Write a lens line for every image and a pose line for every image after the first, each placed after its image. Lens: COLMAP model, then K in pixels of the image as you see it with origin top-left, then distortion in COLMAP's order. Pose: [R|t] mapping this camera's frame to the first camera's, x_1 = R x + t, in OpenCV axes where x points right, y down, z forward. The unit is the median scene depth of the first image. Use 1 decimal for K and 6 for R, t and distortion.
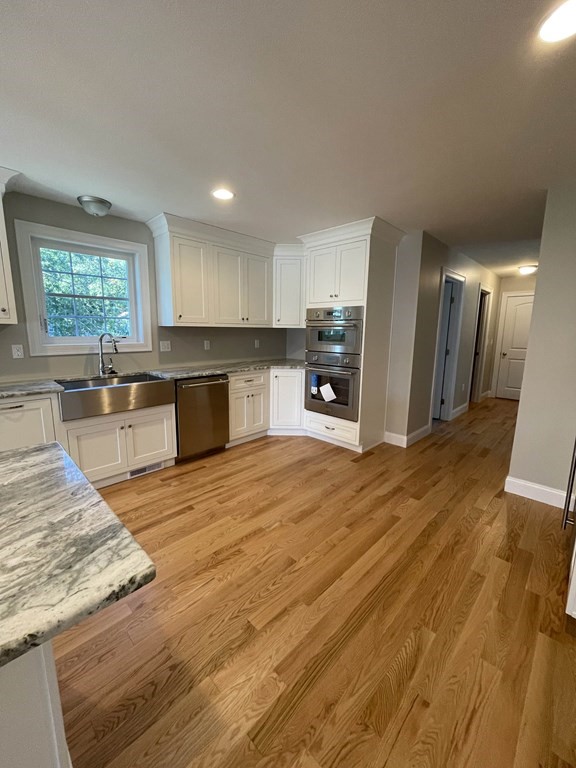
lens RADIAL K [[310.7, 0, 283.7], [0, 310.7, 380.1], [0, 0, 1]] dist [-0.001195, 0.000686]
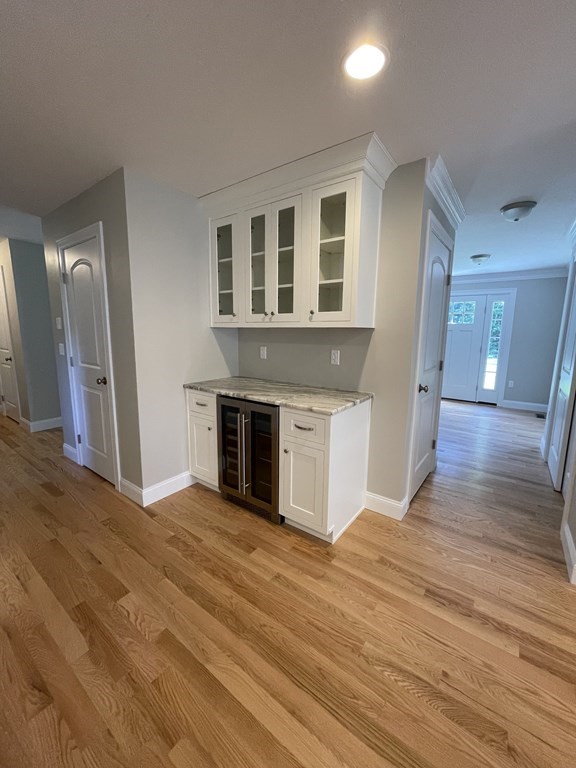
lens RADIAL K [[310.7, 0, 283.7], [0, 310.7, 380.1], [0, 0, 1]] dist [-0.001195, 0.000686]
pose [[-0.134198, -0.170153, 0.976237, -0.140379], [0.148539, 0.970564, 0.189583, -0.098614], [-0.979759, 0.170451, -0.104974, 0.594850]]
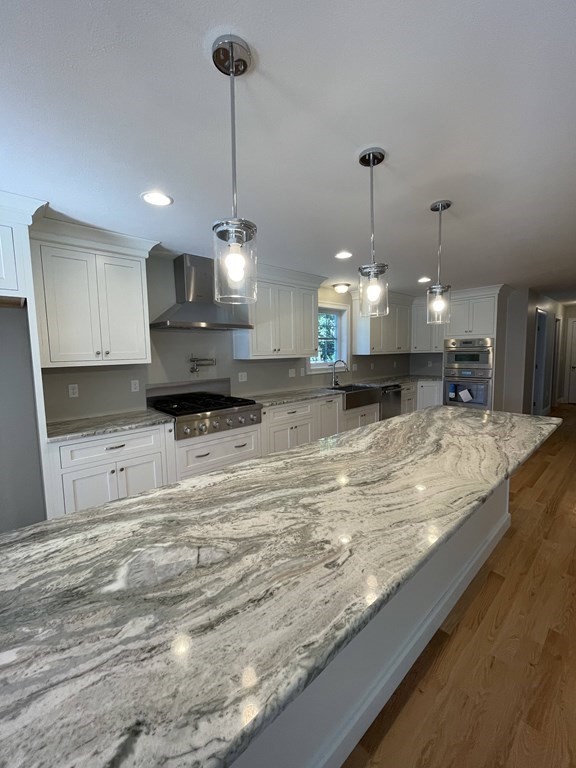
lens RADIAL K [[310.7, 0, 283.7], [0, 310.7, 380.1], [0, 0, 1]] dist [-0.001195, 0.000686]
pose [[0.997444, -0.023942, -0.067328, -0.766812], [0.019318, 0.997463, -0.068515, 0.063122], [0.068798, 0.067039, 0.995376, -0.665986]]
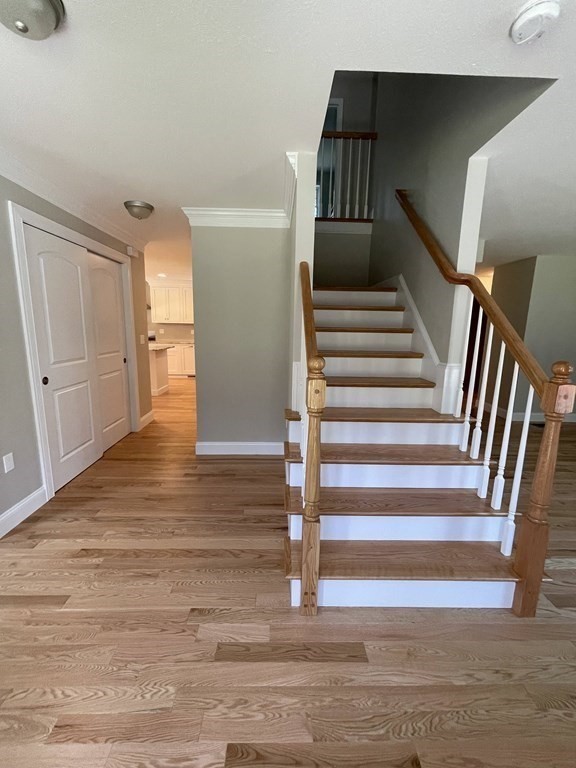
lens RADIAL K [[310.7, 0, 283.7], [0, 310.7, 380.1], [0, 0, 1]] dist [-0.001195, 0.000686]
pose [[0.718336, 0.118903, -0.685460, 1.816310], [-0.121578, 0.991580, 0.044596, 0.137222], [0.684990, 0.051302, 0.726744, -0.647578]]
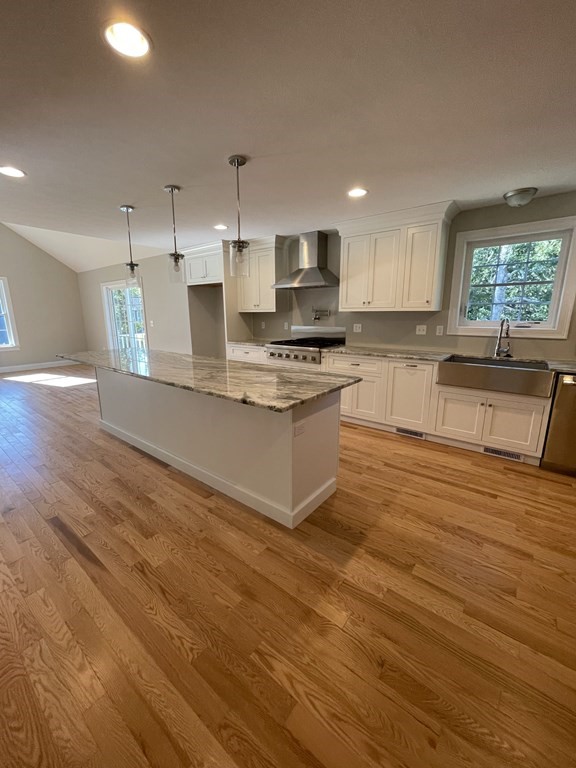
lens RADIAL K [[309.0, 0, 285.8], [0, 309.0, 380.7], [0, 0, 1]] dist [-0.002704, 0.000867]
pose [[0.116469, 0.202274, -0.972379, 0.417387], [-0.157338, 0.970436, 0.183024, -0.016661], [0.980653, 0.131676, 0.144851, 0.134037]]
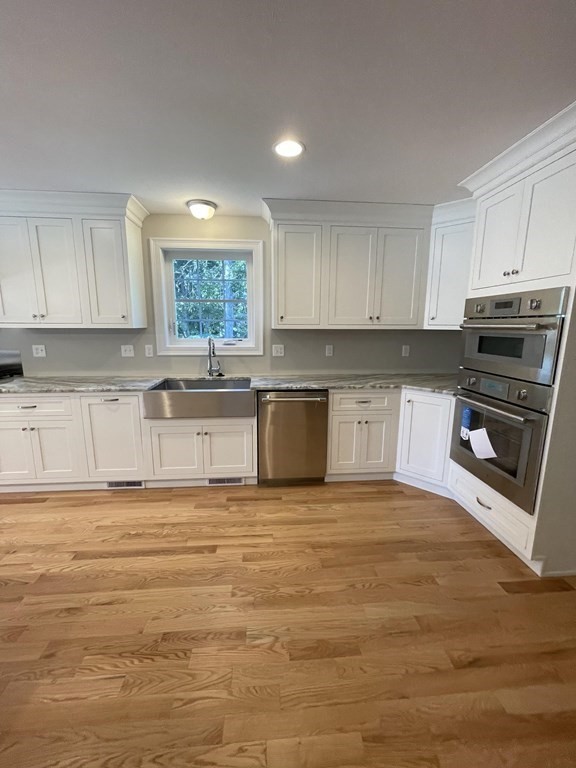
lens RADIAL K [[310.7, 0, 283.7], [0, 310.7, 380.1], [0, 0, 1]] dist [-0.001195, 0.000686]
pose [[0.755776, 0.106606, -0.646094, 0.275447], [-0.103787, 0.993689, 0.042554, -0.077414], [0.646553, 0.034895, 0.762071, 0.393640]]
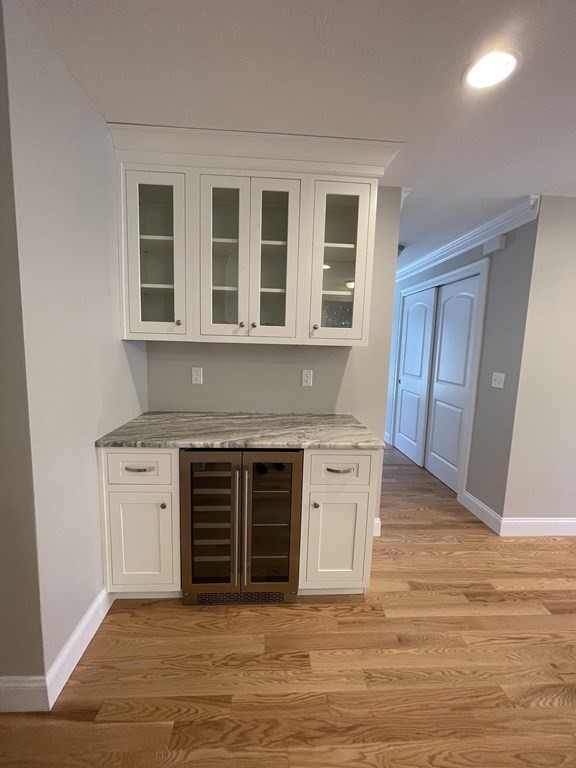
lens RADIAL K [[309.0, 0, 285.8], [0, 309.0, 380.7], [0, 0, 1]] dist [-0.002704, 0.000867]
pose [[-0.737298, -0.116863, 0.665383, 0.222812], [0.069442, 0.966597, 0.246714, -0.156550], [-0.671989, 0.228107, -0.704555, 0.910990]]
